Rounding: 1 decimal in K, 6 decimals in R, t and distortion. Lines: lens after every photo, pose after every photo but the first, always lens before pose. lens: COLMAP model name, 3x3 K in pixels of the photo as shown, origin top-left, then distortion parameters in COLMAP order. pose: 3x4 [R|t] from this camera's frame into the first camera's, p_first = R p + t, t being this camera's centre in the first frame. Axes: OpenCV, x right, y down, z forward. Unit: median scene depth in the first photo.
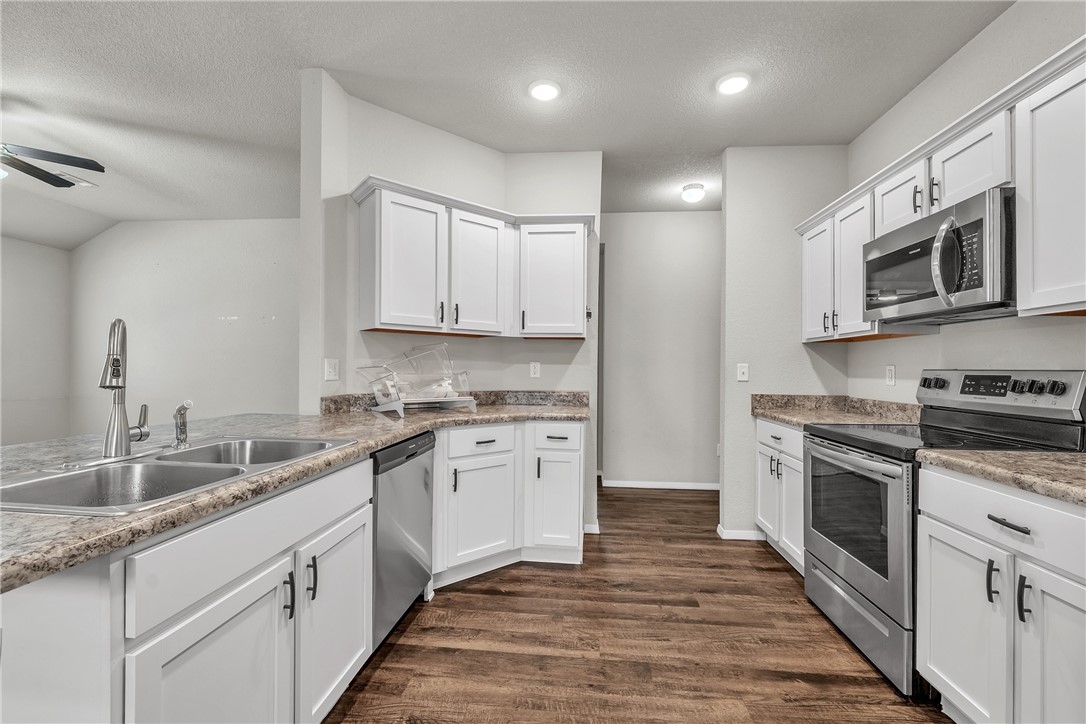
lens RADIAL K [[450.0, 0, 541.1], [0, 450.0, 365.5], [0, 0, 1]] dist [-0.011059, 0.000192]
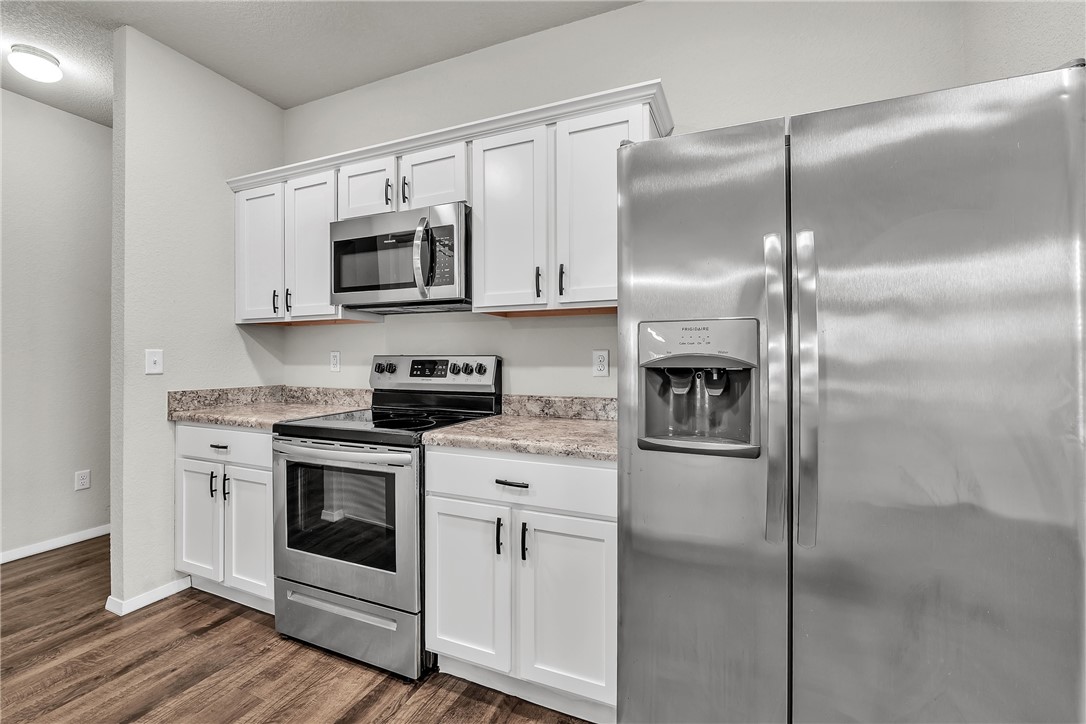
lens RADIAL K [[454.5, 0, 538.8], [0, 454.5, 352.3], [0, 0, 1]] dist [-0.011118, -0.000083]
pose [[0.298822, 0.000915, 0.954309, -0.052461], [-0.001432, 0.999999, -0.000511, 0.001137], [-0.954308, -0.001214, 0.298823, 0.302292]]
